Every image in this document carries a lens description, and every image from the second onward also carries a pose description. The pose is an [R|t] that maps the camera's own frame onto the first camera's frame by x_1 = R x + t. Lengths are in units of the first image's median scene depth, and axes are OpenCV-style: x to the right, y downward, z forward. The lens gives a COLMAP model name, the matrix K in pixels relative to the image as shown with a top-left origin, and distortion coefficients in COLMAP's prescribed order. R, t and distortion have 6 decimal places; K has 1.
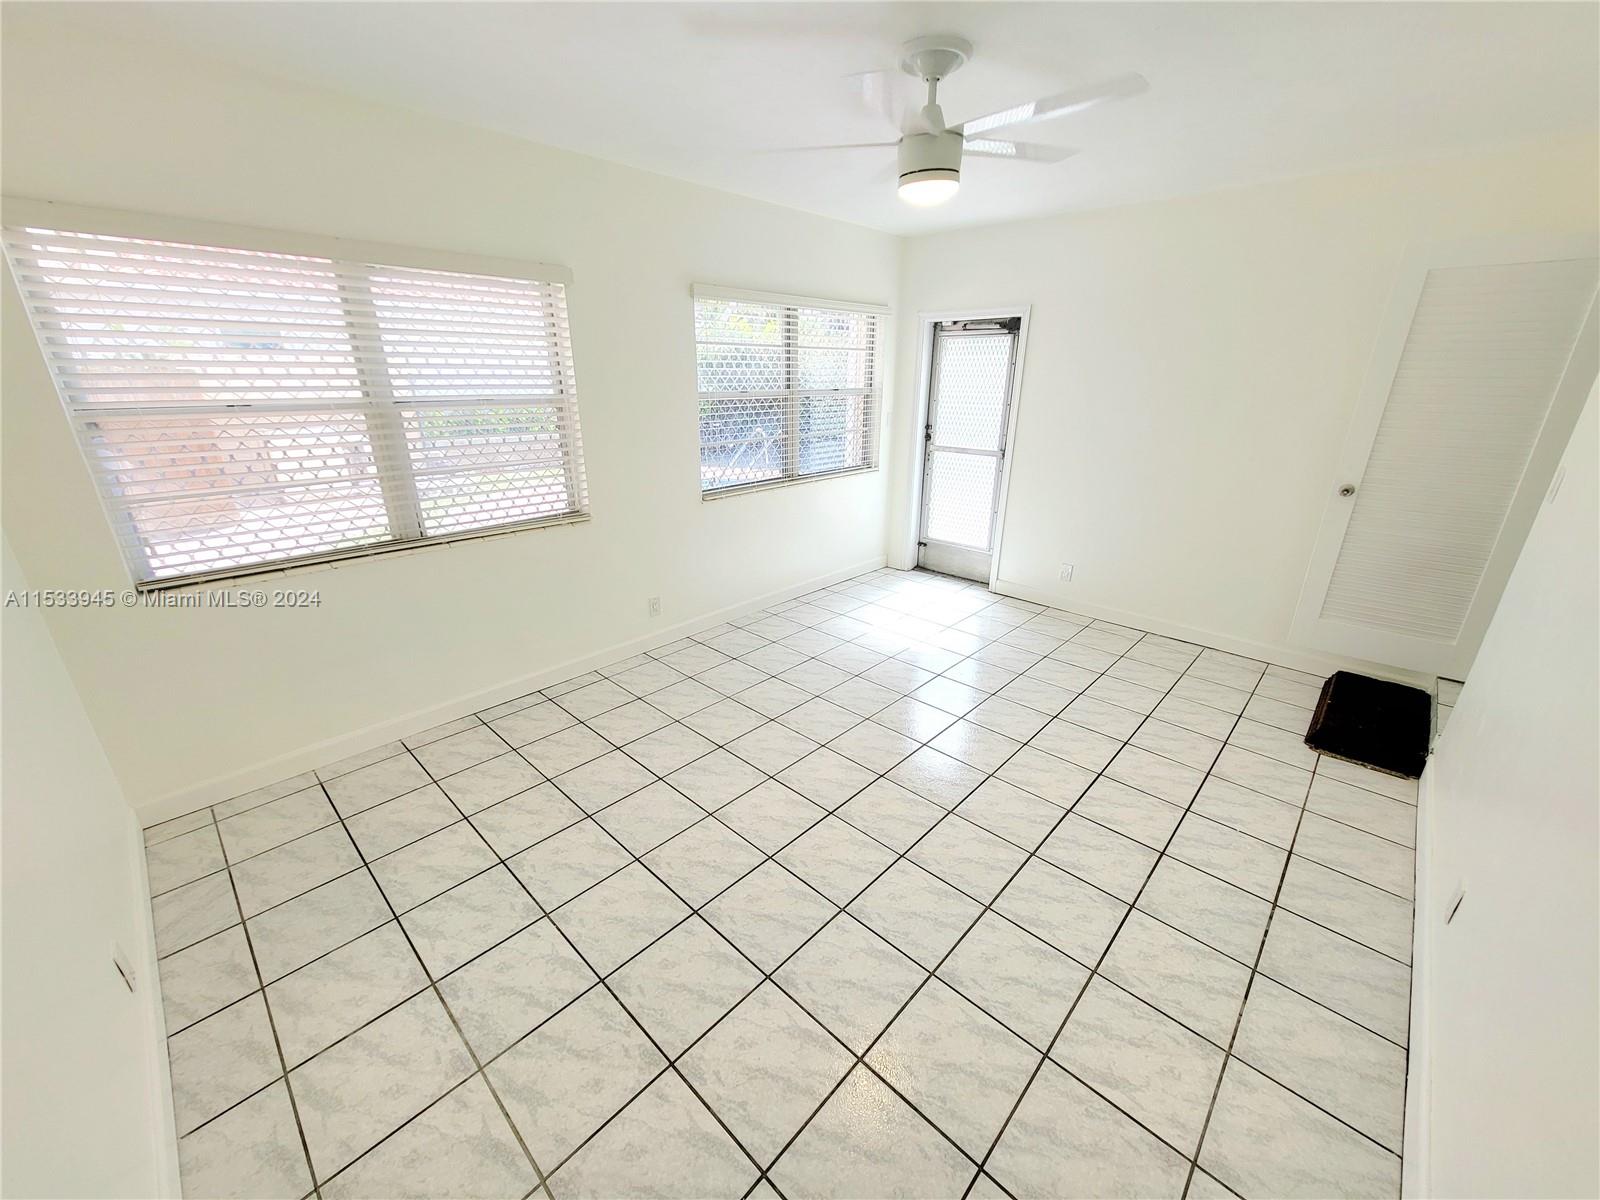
lens RADIAL K [[629.5, 0, 801.7], [0, 629.5, 604.1], [0, 0, 1]] dist [0.002468, 0.000079]
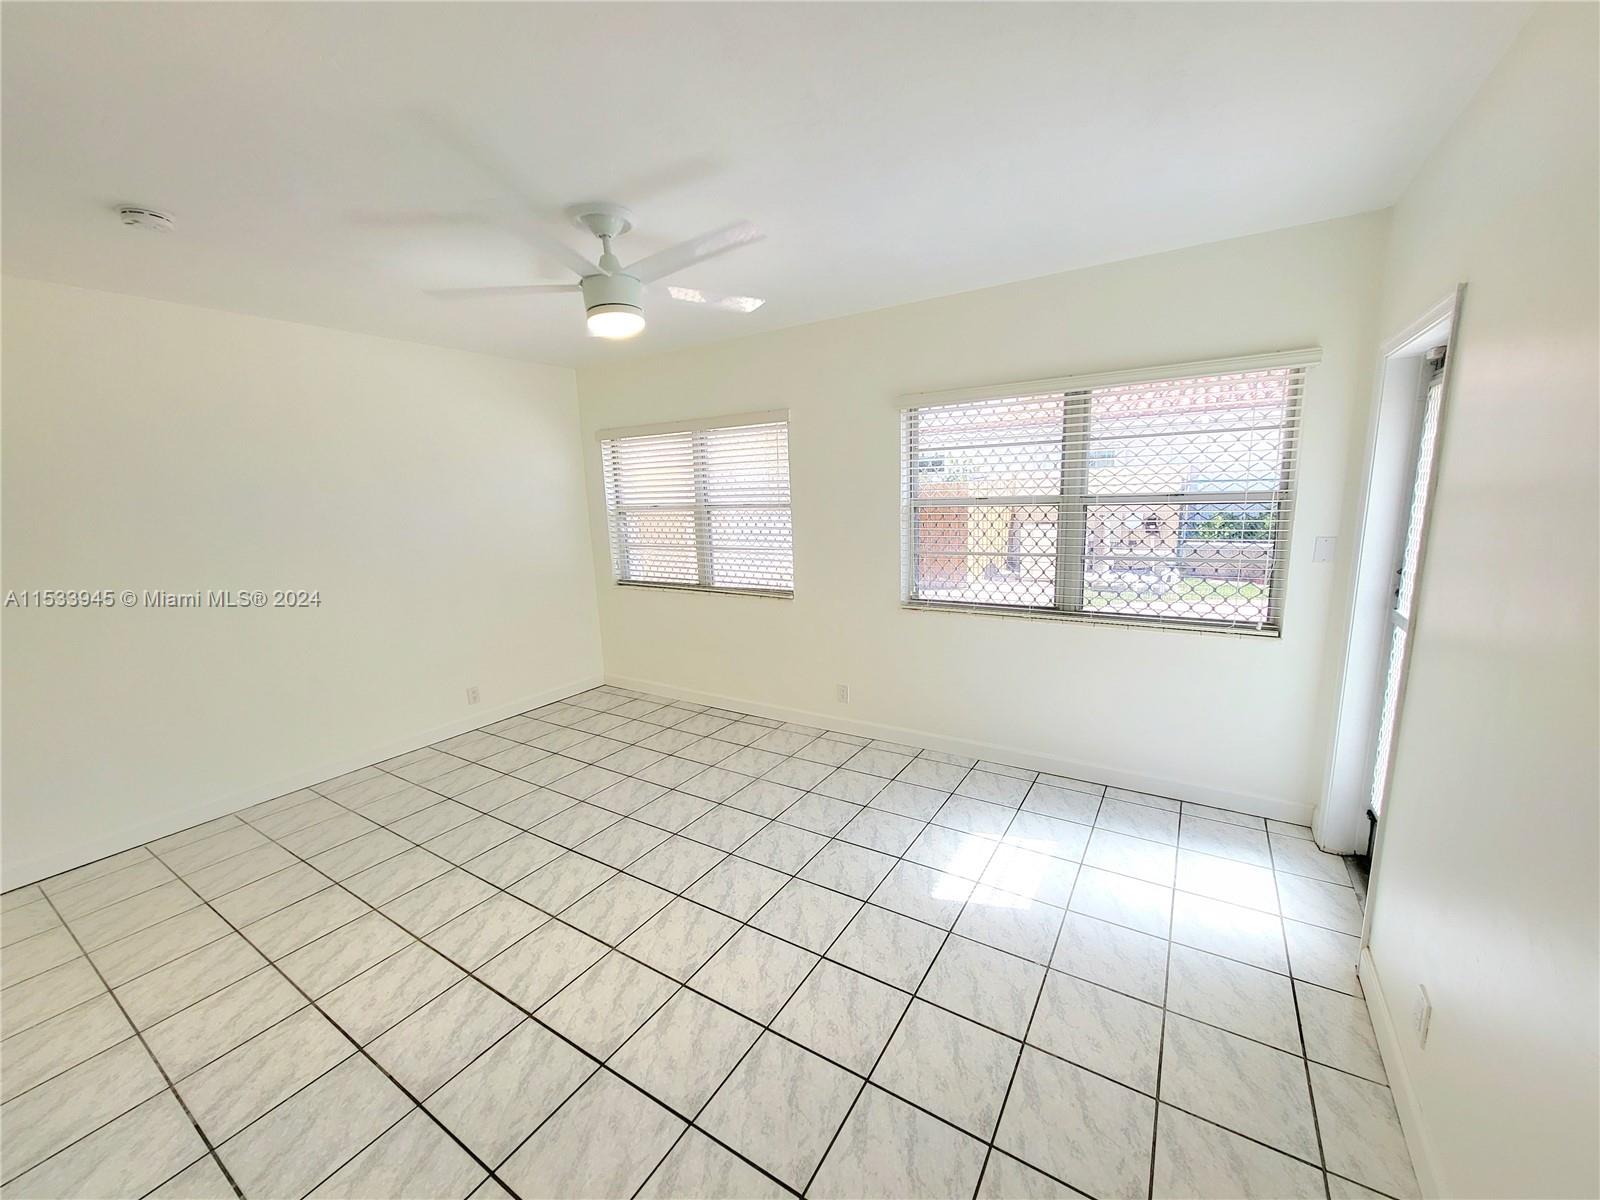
lens RADIAL K [[629.5, 0, 789.3], [0, 629.5, 602.3], [0, 0, 1]] dist [0.002468, 0.000079]
pose [[0.182805, 0.161057, -0.969868, 1.005885], [-0.311302, 0.945215, 0.098287, -0.289685], [0.932563, 0.283954, 0.222927, 0.848403]]
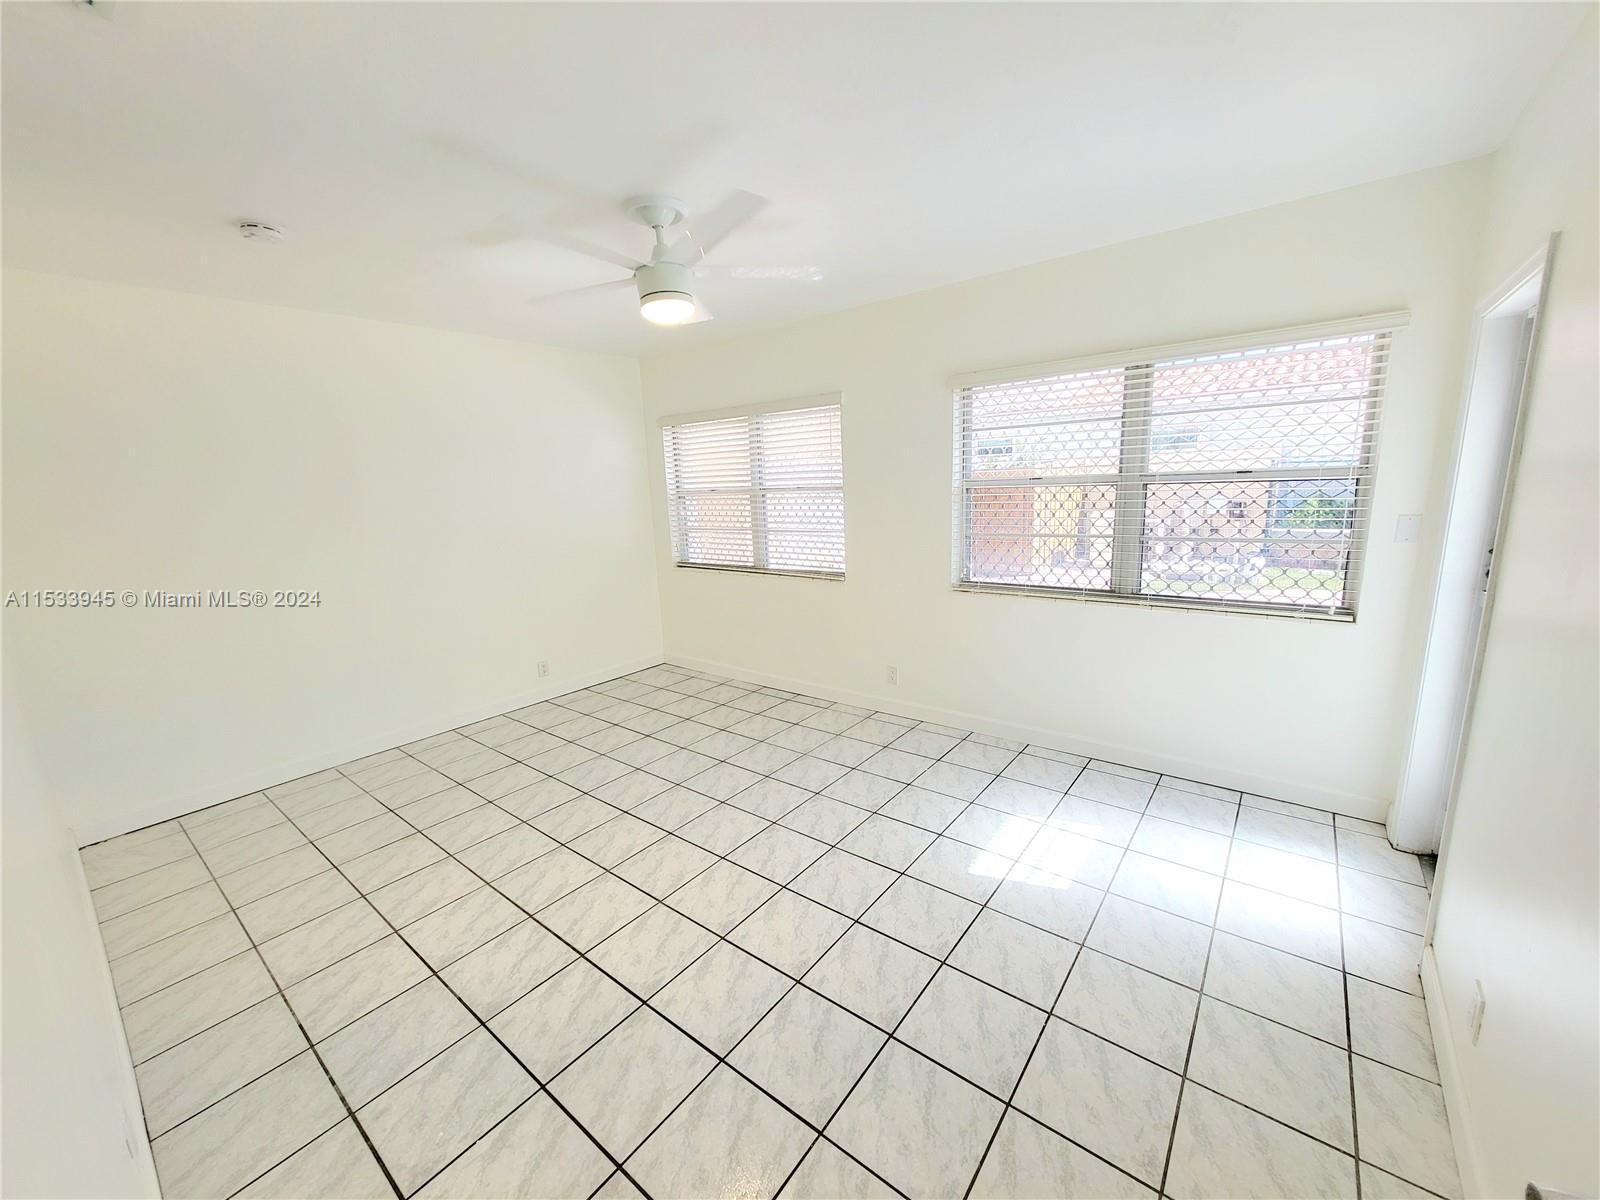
lens RADIAL K [[629.5, 0, 789.2], [0, 629.5, 601.0], [0, 0, 1]] dist [0.002468, 0.000079]
pose [[0.080141, 0.178908, -0.980596, 1.035222], [-0.309644, 0.939559, 0.146115, -0.287074], [0.947469, 0.291926, 0.130695, 0.877599]]
